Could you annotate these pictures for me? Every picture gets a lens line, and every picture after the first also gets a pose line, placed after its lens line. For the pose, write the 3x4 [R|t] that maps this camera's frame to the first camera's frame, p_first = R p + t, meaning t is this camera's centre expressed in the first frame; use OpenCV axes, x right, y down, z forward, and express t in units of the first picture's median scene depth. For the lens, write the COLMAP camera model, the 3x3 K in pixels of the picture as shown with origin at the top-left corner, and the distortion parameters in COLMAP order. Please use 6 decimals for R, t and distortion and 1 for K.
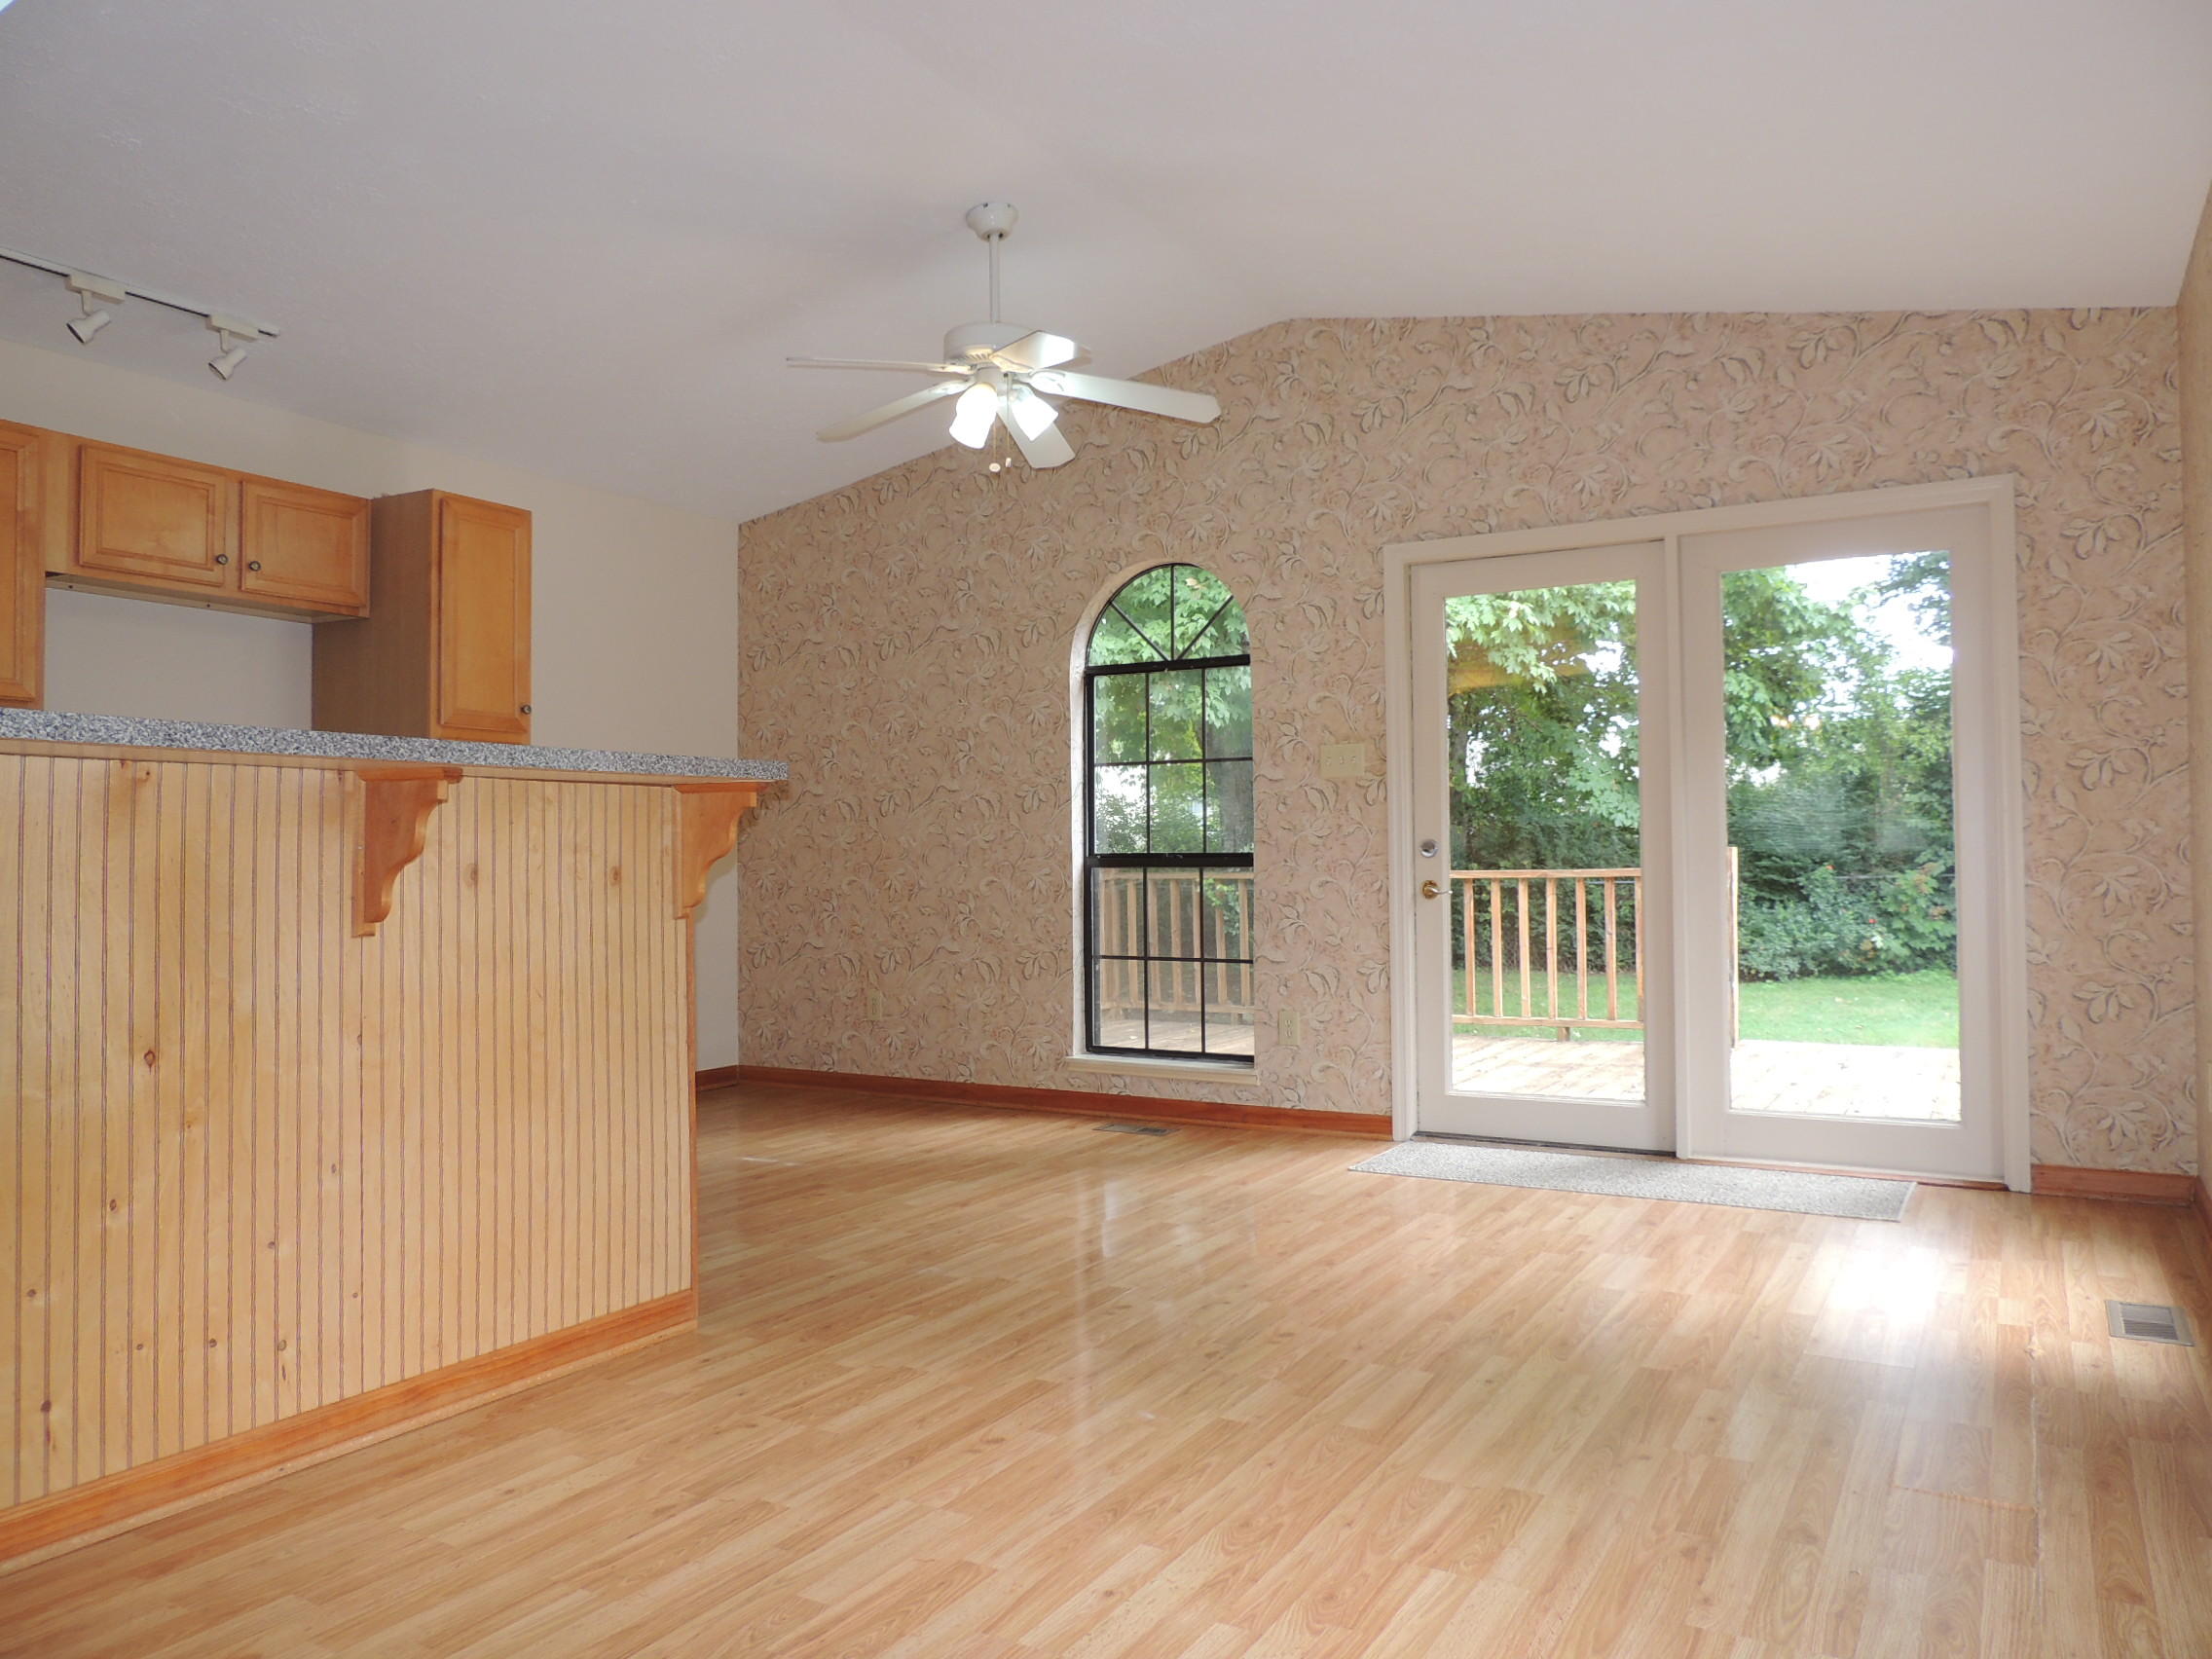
lens RADIAL K [[1570.2, 0, 1099.9], [0, 1570.2, 835.8], [0, 0, 1]] dist [-0.028355, 0.004922]
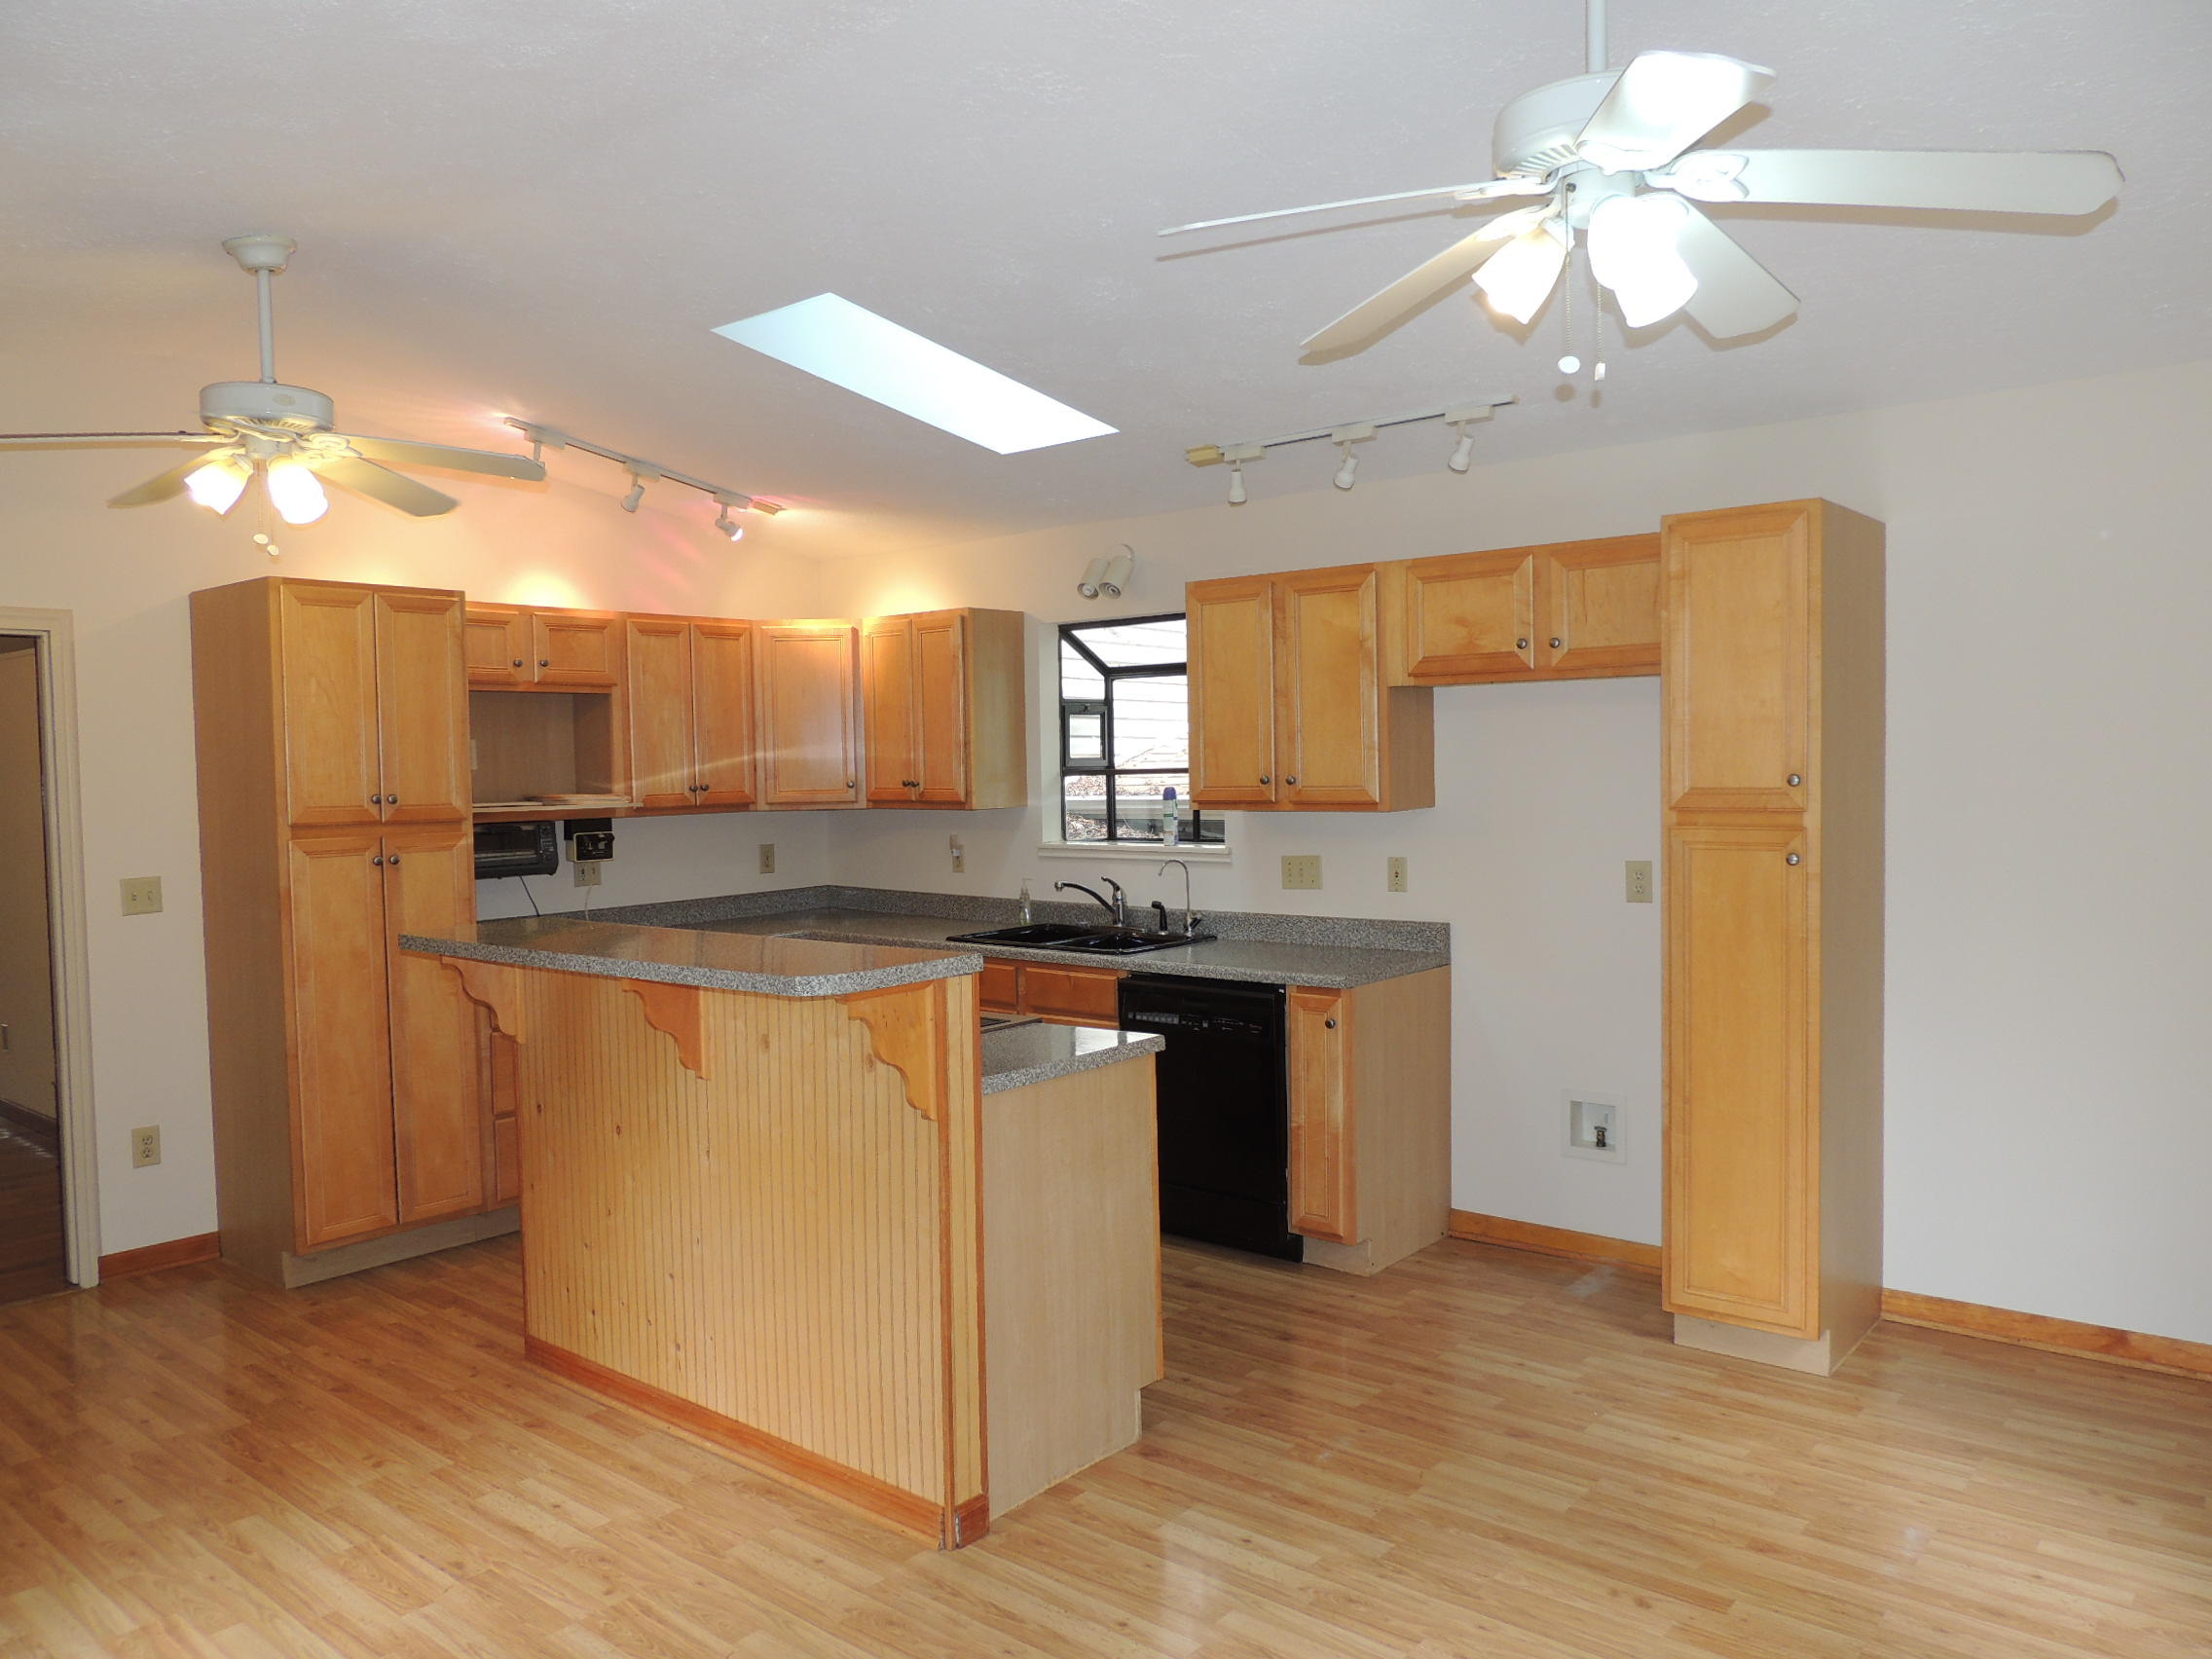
lens RADIAL K [[1570.2, 0, 1111.4], [0, 1570.2, 825.9], [0, 0, 1]] dist [-0.028355, 0.004922]
pose [[-0.159193, 0.044643, -0.986238, 0.818284], [0.030715, 0.998717, 0.040250, -0.201615], [0.986770, -0.023885, -0.160360, 1.634837]]
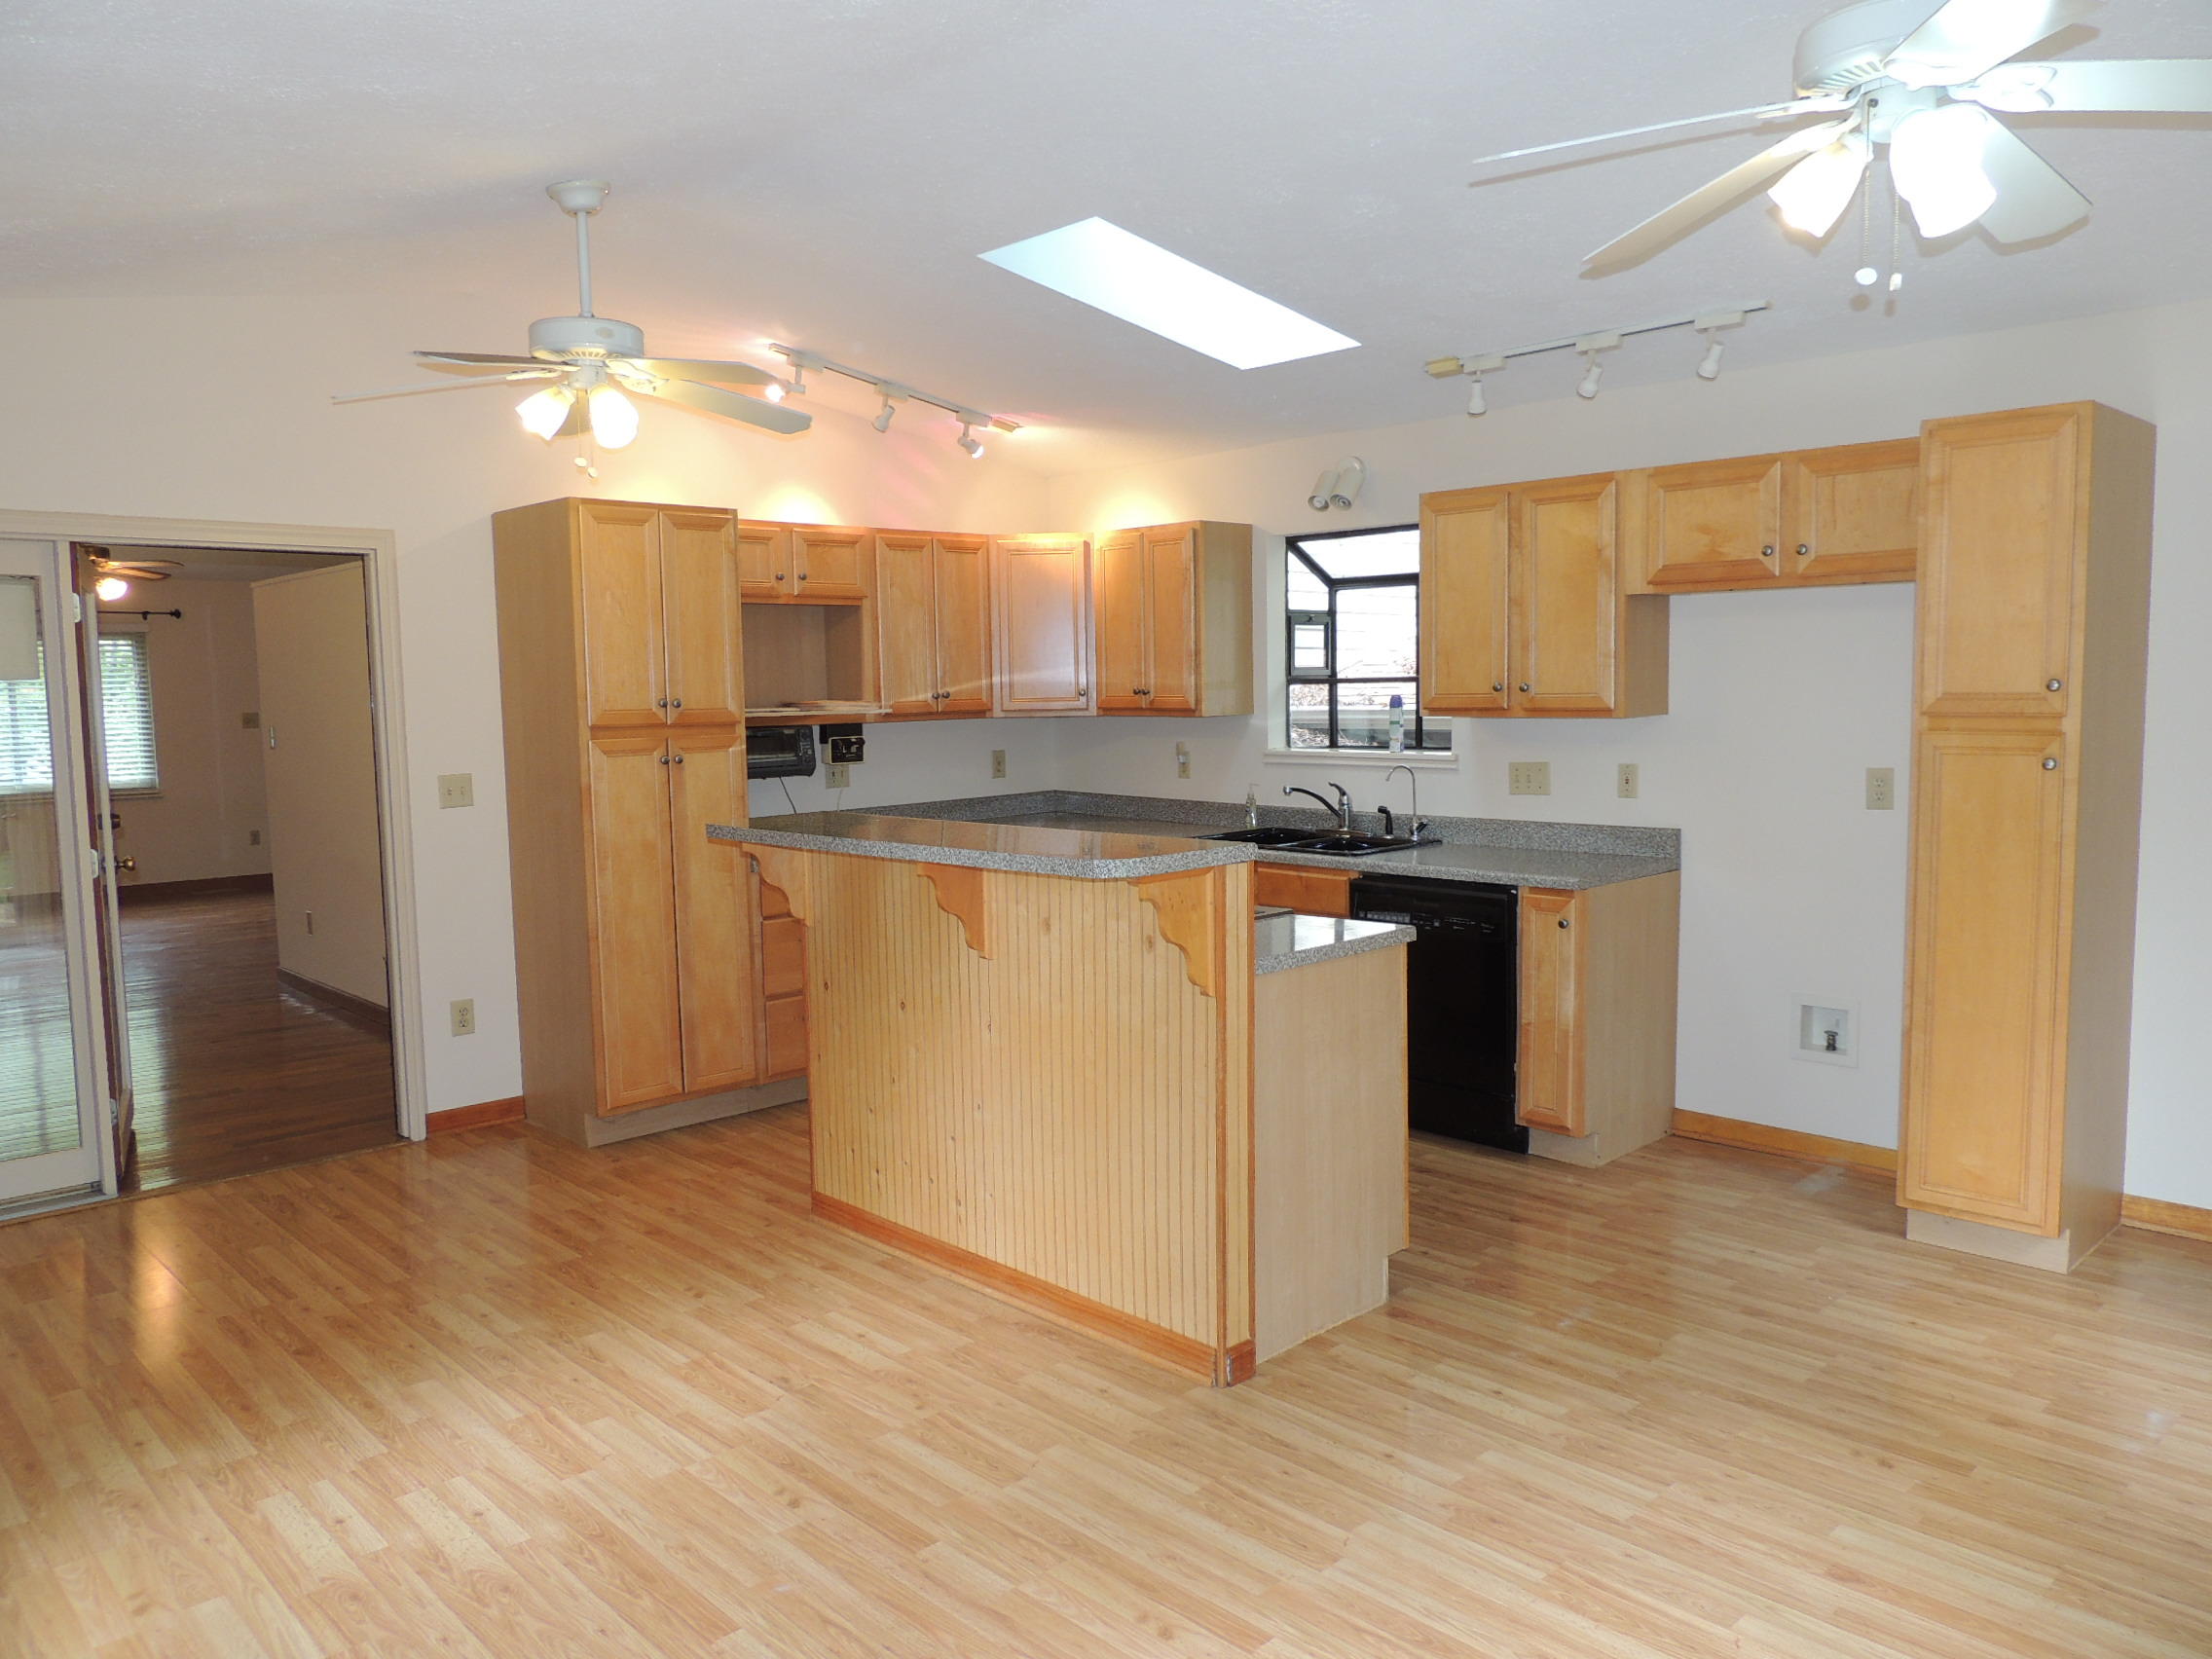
lens RADIAL K [[1570.2, 0, 1107.0], [0, 1570.2, 828.0], [0, 0, 1]] dist [-0.028355, 0.004922]
pose [[-0.269665, 0.095426, -0.958214, 0.922877], [0.029833, 0.995428, 0.090737, -0.191545], [0.962492, -0.004118, -0.271279, 1.572286]]
